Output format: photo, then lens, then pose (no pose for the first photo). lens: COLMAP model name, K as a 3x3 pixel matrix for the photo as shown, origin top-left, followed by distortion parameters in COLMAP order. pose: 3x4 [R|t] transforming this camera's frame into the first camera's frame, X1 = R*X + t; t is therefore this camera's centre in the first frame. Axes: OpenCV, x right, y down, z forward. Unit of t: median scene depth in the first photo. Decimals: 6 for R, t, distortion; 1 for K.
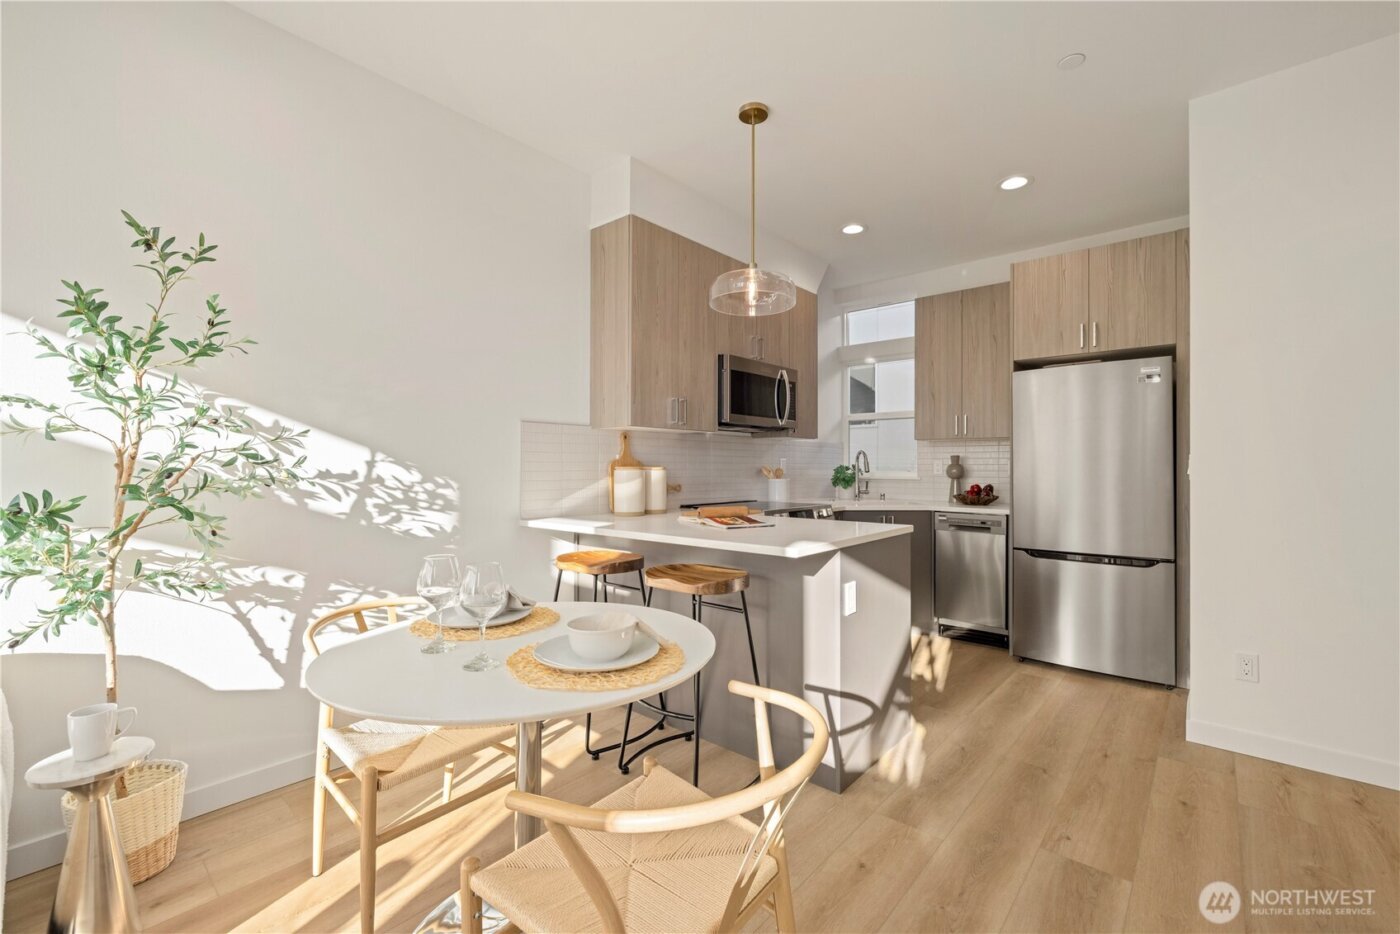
lens RADIAL K [[584.7, 0, 704.4], [0, 584.7, 466.3], [0, 0, 1]] dist [0.002309, 0.000052]
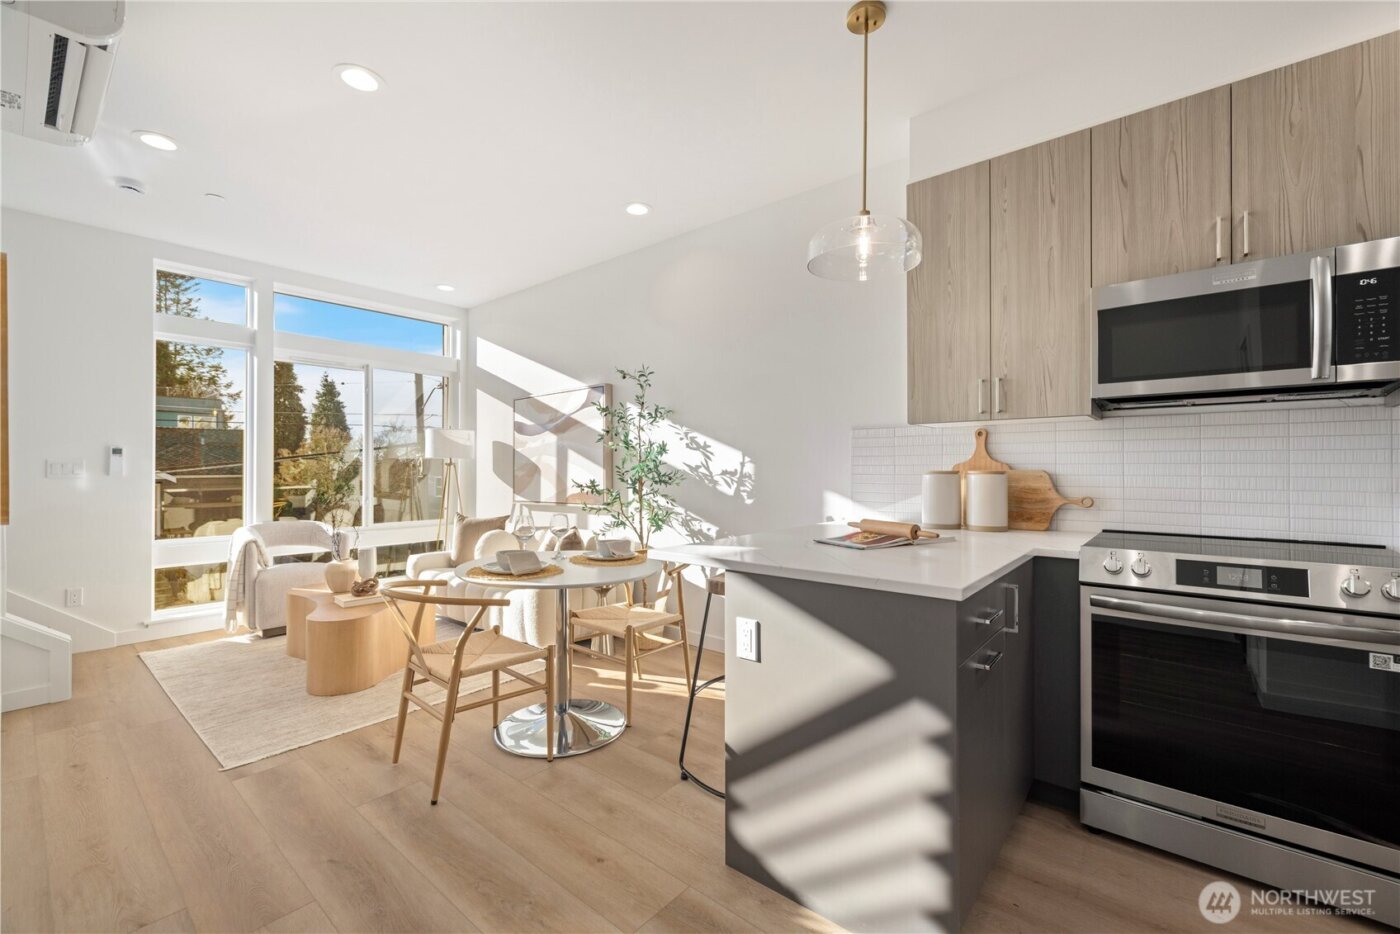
lens RADIAL K [[584.7, 0, 704.4], [0, 584.7, 466.3], [0, 0, 1]] dist [0.002309, 0.000052]
pose [[0.018225, -0.002791, -0.999830, 1.350130], [0.002799, 0.999992, -0.002740, -0.006773], [0.999830, -0.002749, 0.018233, 1.207594]]
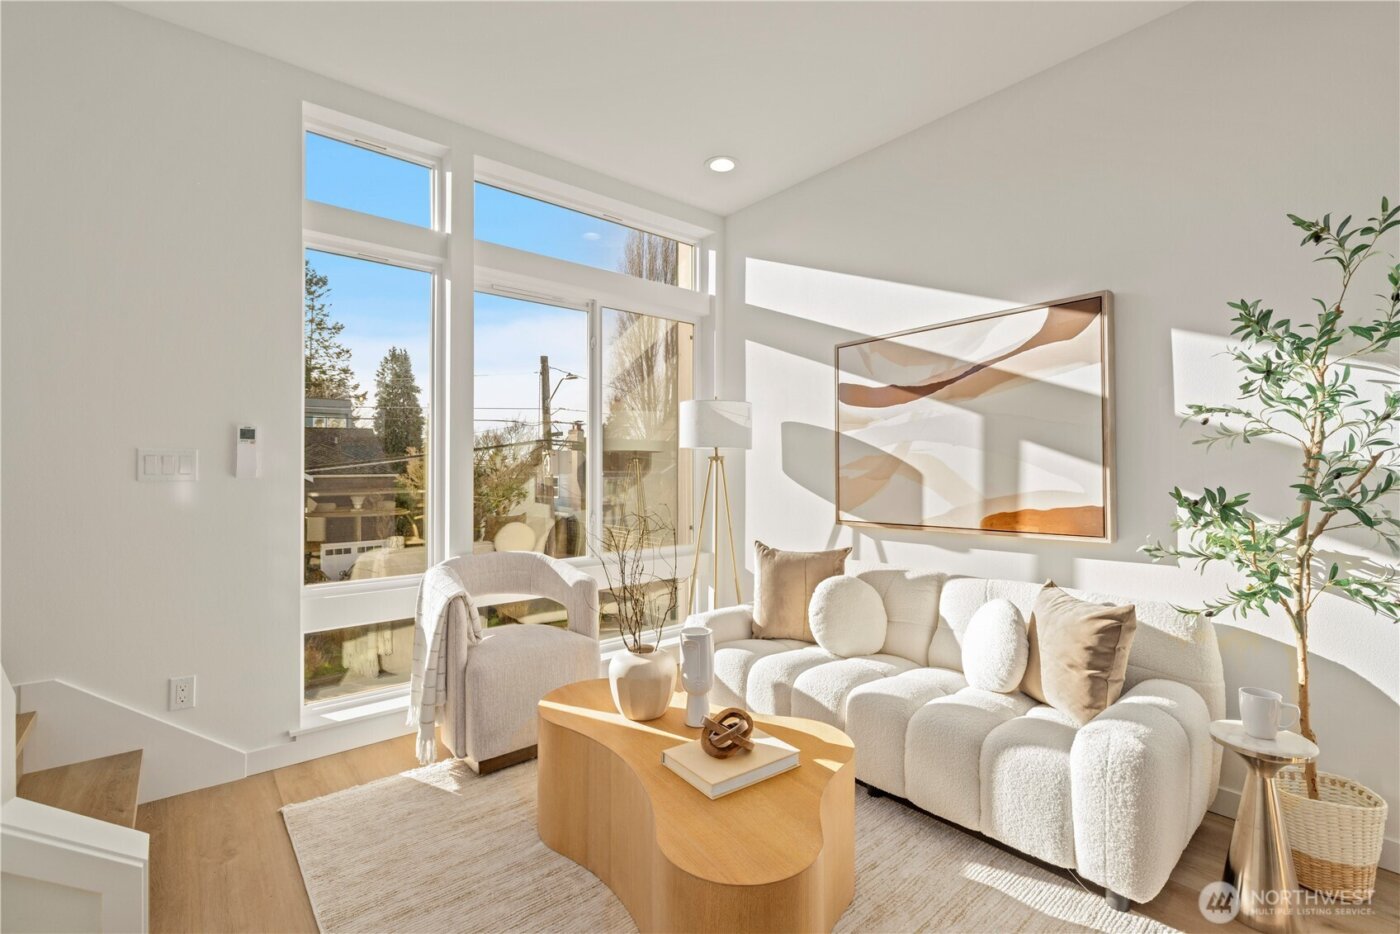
lens RADIAL K [[617.8, 0, 700.0], [0, 617.8, 467.0], [0, 0, 1]] dist [-0.002444, -0.000104]
pose [[-0.151898, -0.000125, -0.988396, 0.200569], [0.003222, 0.999995, -0.000621, -0.000867], [0.988391, -0.003279, -0.151897, 0.137886]]
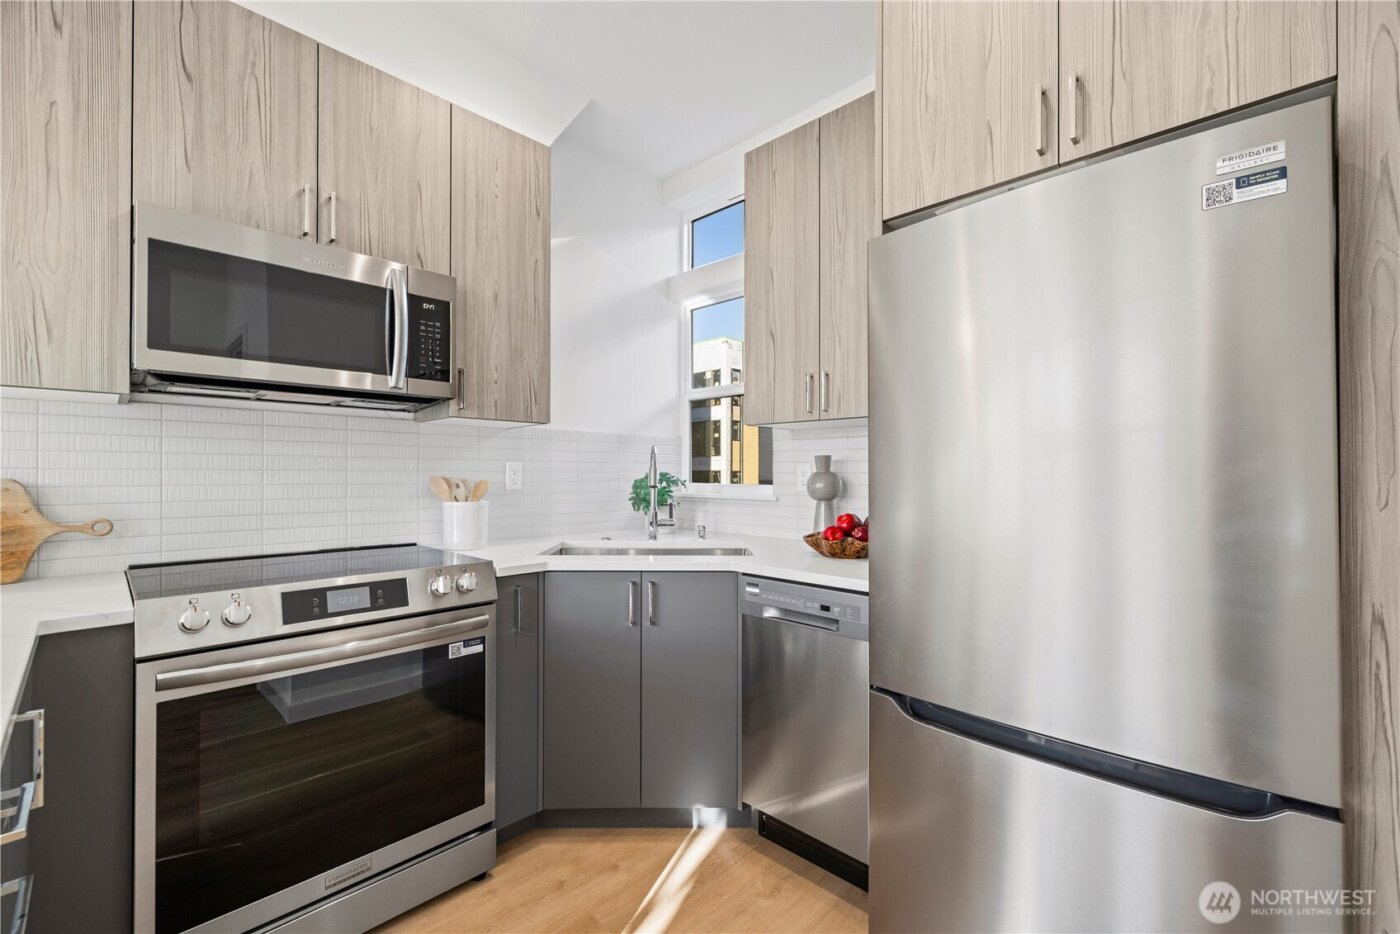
lens RADIAL K [[582.1, 0, 701.3], [0, 582.1, 469.0], [0, 0, 1]] dist [-0.000437, 0.000022]
pose [[0.998533, -0.000233, -0.054147, 0.935473], [-0.000166, 0.999973, -0.007366, -0.007099], [0.054148, 0.007364, 0.998506, 1.294417]]
